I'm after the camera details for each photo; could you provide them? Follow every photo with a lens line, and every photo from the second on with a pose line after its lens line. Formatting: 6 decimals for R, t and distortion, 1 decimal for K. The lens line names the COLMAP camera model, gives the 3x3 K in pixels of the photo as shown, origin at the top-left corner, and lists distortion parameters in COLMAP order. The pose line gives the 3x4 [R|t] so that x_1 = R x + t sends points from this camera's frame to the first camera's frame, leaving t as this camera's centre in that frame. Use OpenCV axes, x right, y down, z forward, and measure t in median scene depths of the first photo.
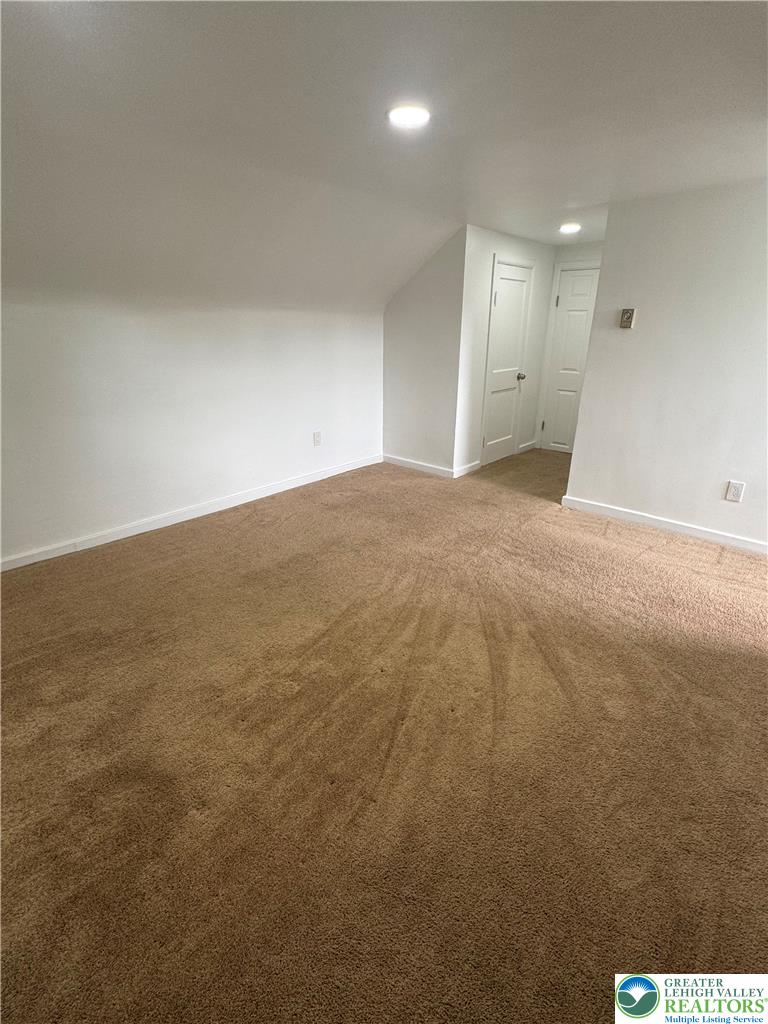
lens RADIAL K [[469.9, 0, 384.0], [0, 469.9, 512.0], [0, 0, 1]] dist [0.001138, 0.000132]
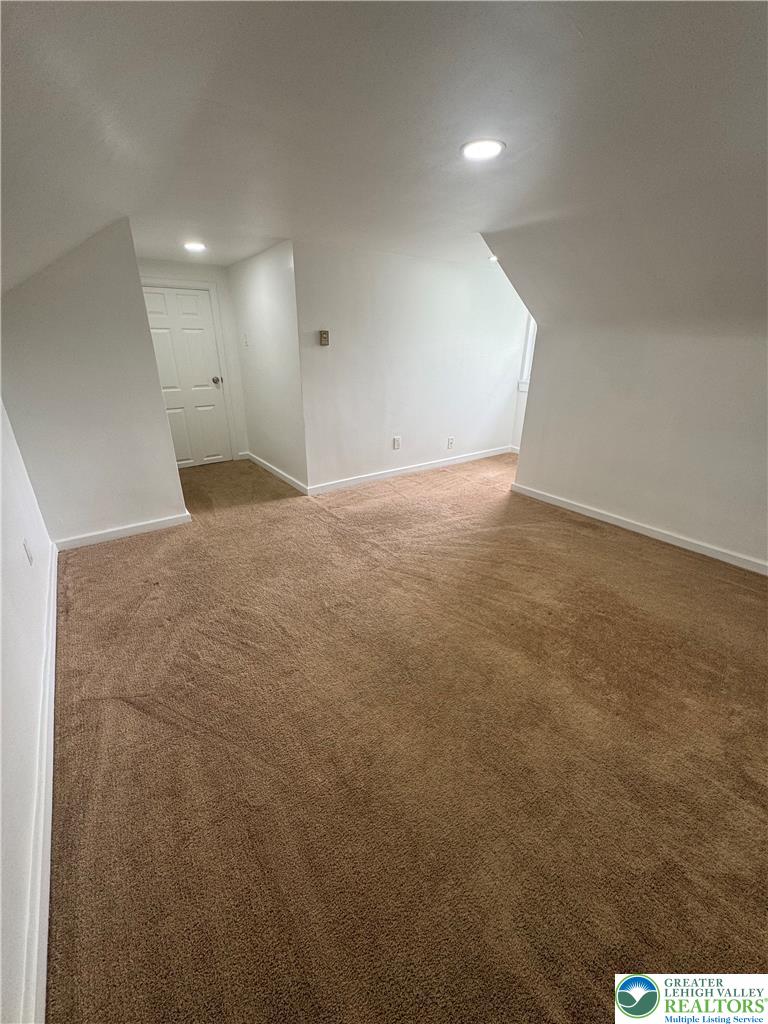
lens RADIAL K [[402.6, 0, 384.0], [0, 402.6, 512.0], [0, 0, 1]] dist [0.000477, 0.000100]
pose [[0.226889, -0.383889, 0.895070, -0.559184], [0.362455, 0.886305, 0.288252, -0.223622], [-0.903962, 0.259022, 0.340236, 0.541348]]
